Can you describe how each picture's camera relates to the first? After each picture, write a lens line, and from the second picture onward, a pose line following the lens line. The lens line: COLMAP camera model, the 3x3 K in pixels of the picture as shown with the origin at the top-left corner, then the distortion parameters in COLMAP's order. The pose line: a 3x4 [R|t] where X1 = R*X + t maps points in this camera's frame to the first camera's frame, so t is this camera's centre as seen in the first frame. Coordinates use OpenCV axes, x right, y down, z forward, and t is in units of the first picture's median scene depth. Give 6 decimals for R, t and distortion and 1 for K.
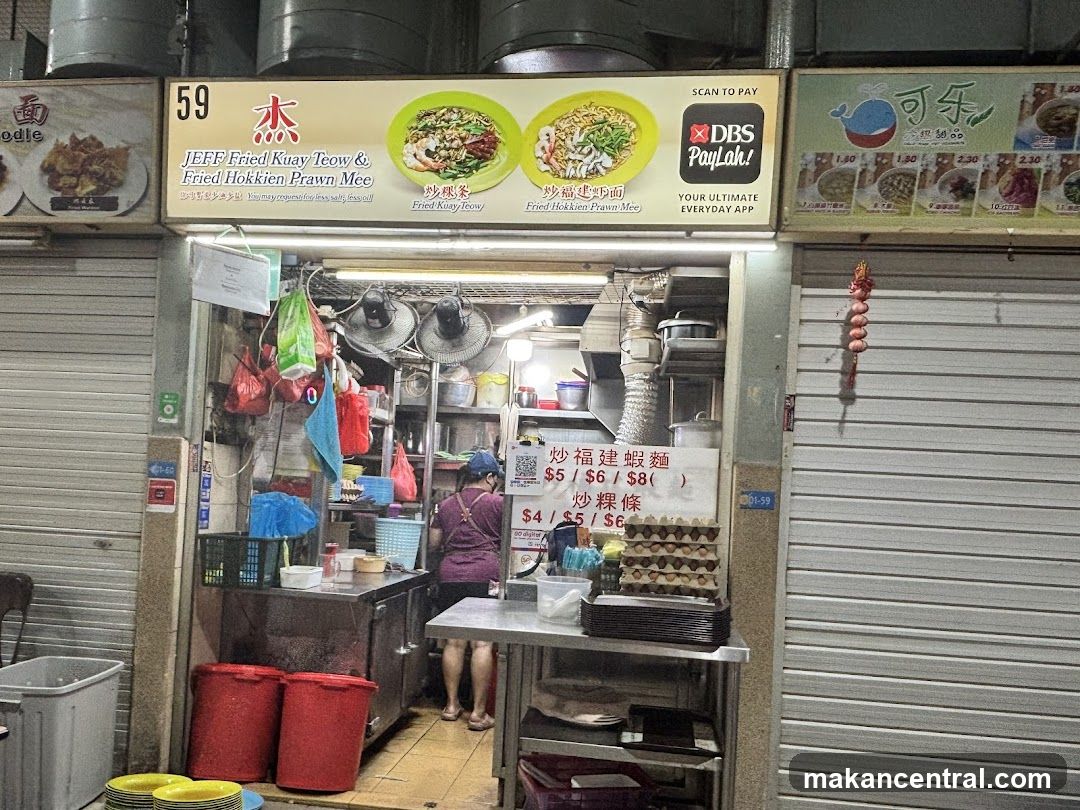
lens RADIAL K [[902.4, 0, 496.7], [0, 902.4, 491.6], [0, 0, 1]] dist [0.053165, -0.088958]
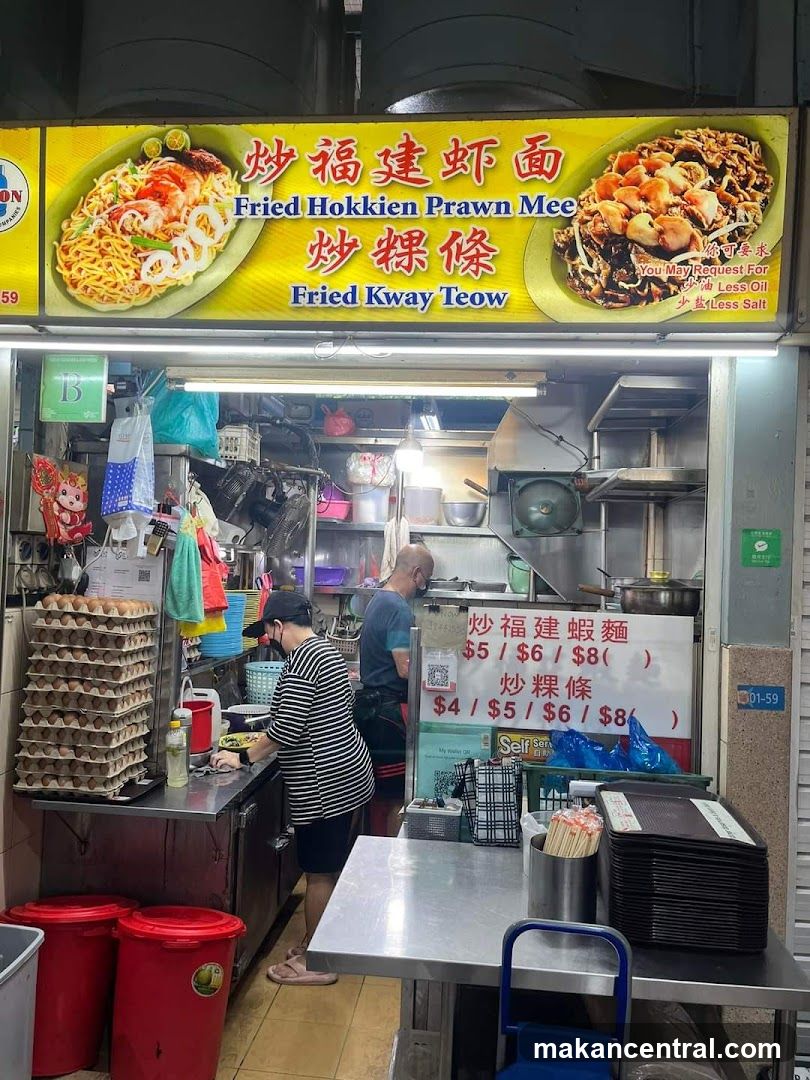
lens RADIAL K [[815.7, 0, 407.1], [0, 815.7, 543.6], [0, 0, 1]] dist [0.074984, -0.085855]
pose [[0.998861, -0.016716, 0.044691, -0.023545], [0.017070, 0.999826, -0.007541, -0.108780], [-0.044557, 0.008295, 0.998972, 0.330009]]
